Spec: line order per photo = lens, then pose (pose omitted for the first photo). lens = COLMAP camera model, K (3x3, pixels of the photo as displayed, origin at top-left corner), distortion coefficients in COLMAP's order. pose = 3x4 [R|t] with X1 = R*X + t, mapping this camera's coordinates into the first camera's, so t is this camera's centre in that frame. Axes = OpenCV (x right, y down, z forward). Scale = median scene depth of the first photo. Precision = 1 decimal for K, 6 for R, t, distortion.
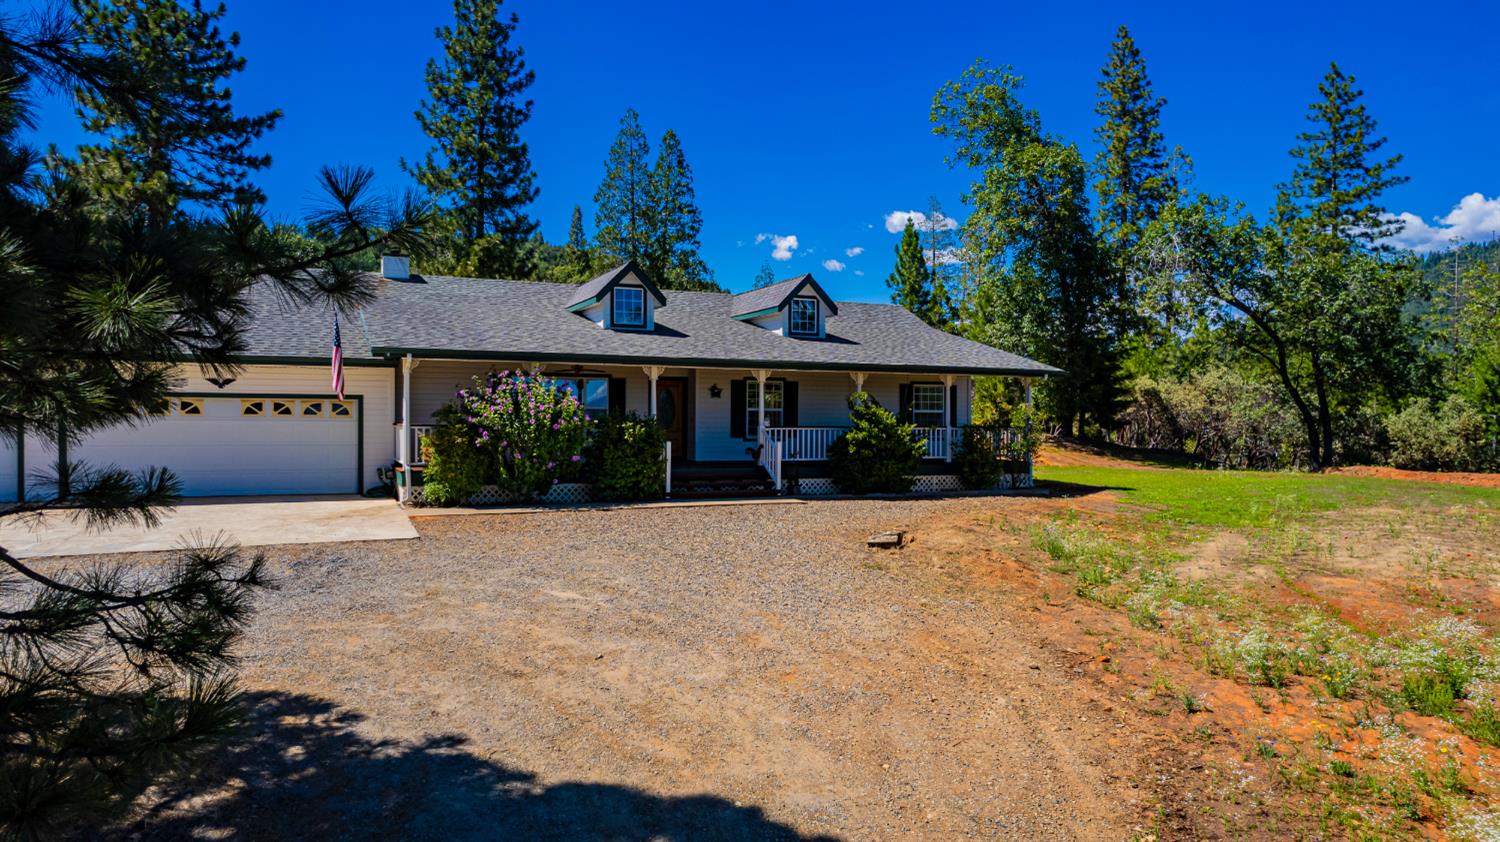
lens RADIAL K [[962.8, 0, 750.0], [0, 962.8, 421.0], [0, 0, 1]] dist [-0.059729, 0.057195]
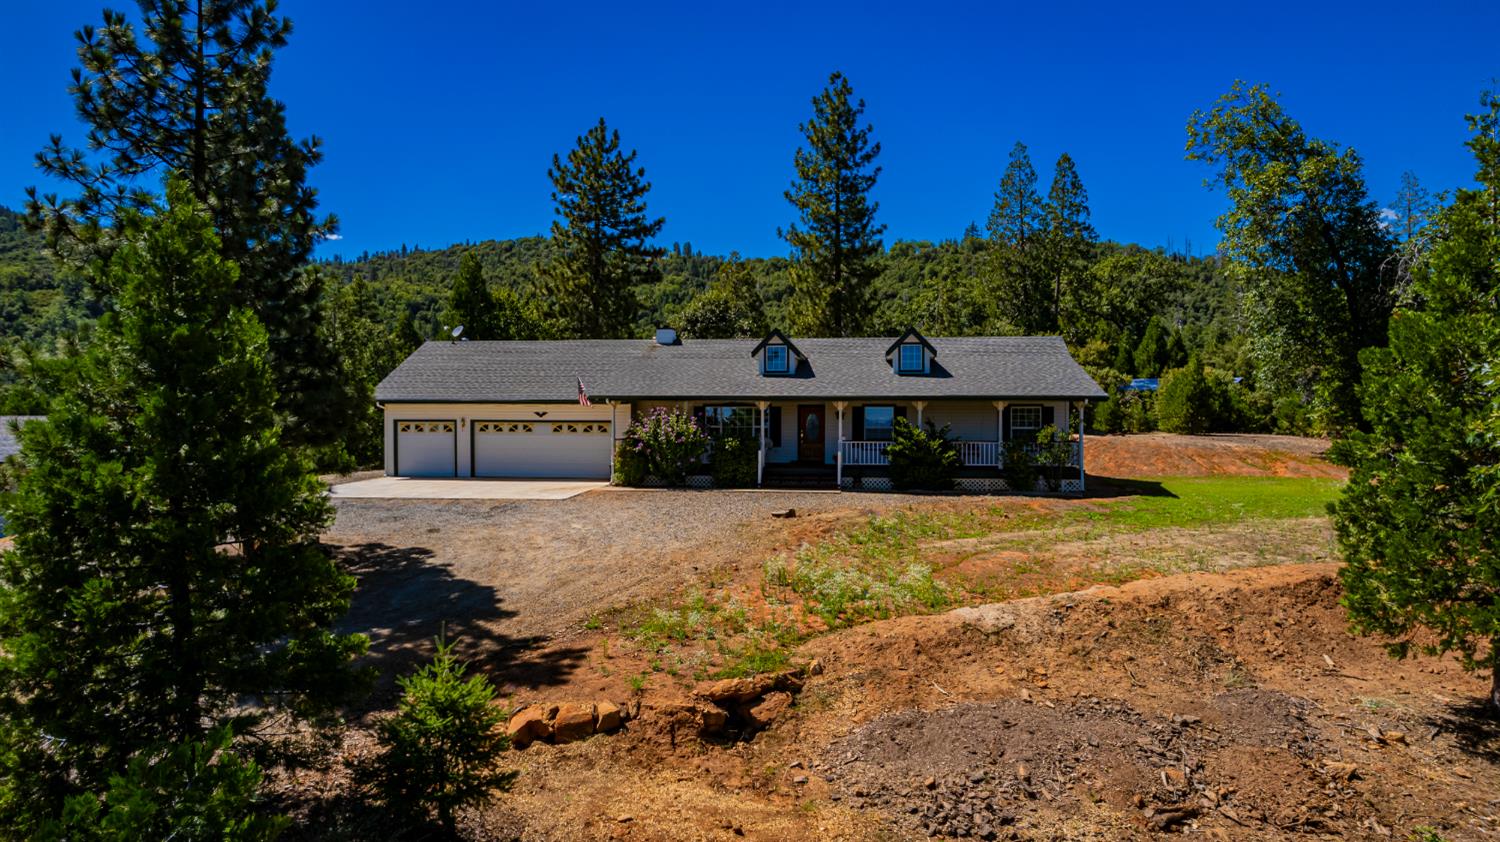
lens RADIAL K [[962.8, 0, 750.0], [0, 962.8, 421.0], [0, 0, 1]] dist [-0.059729, 0.057195]
pose [[0.847789, -0.003035, -0.530325, 0.595932], [0.001614, 0.999994, -0.003142, -0.017477], [0.530331, 0.001808, 0.847789, -0.263319]]
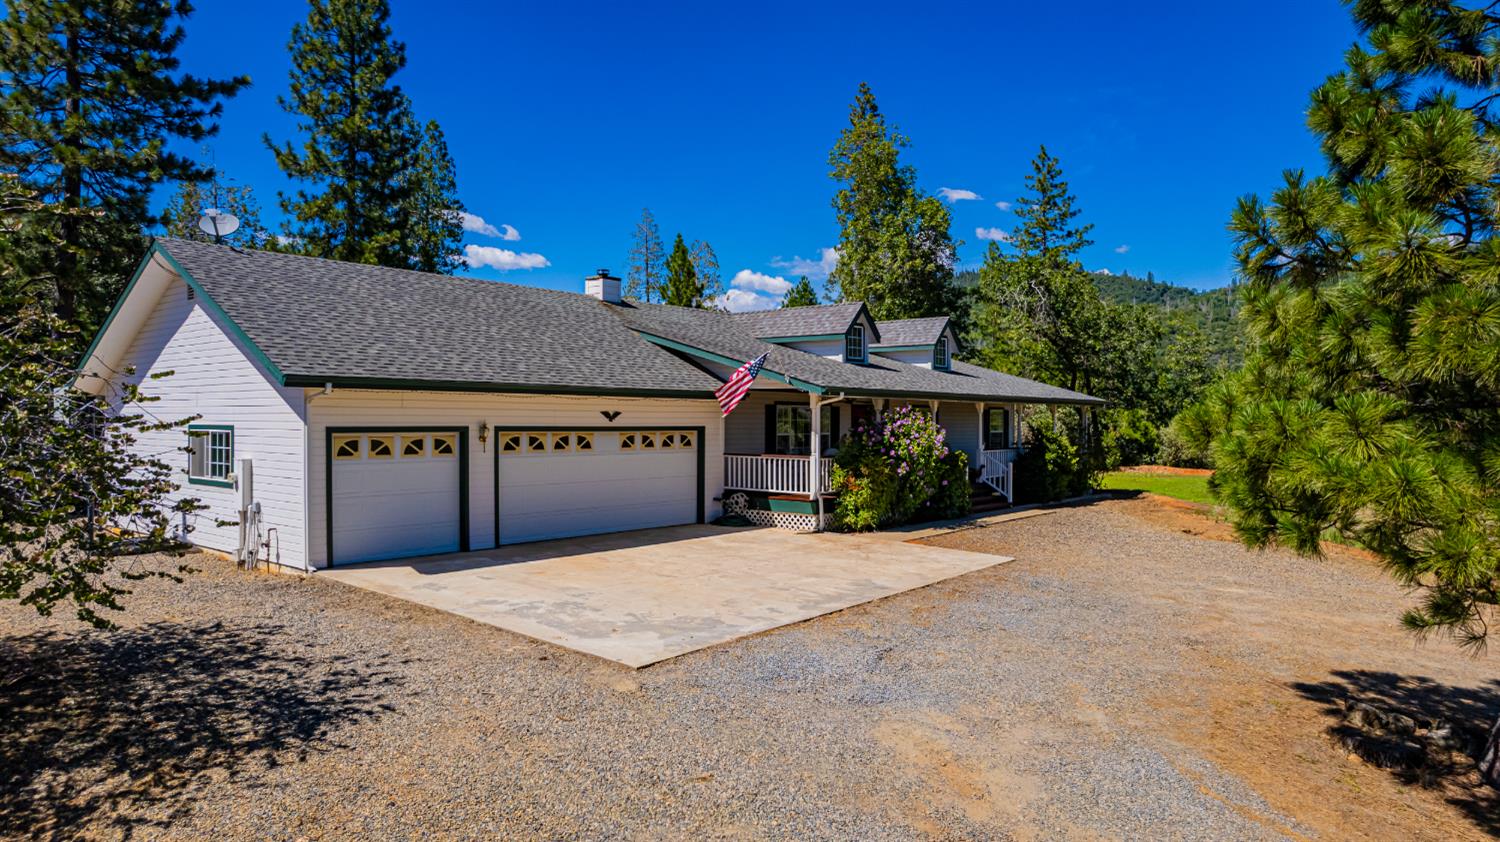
lens RADIAL K [[962.8, 0, 750.0], [0, 962.8, 421.0], [0, 0, 1]] dist [-0.059729, 0.057195]
pose [[0.897683, -0.003147, 0.440630, -0.693233], [0.001883, 0.999993, 0.003307, -0.030734], [-0.440638, -0.002139, 0.897683, 0.055928]]
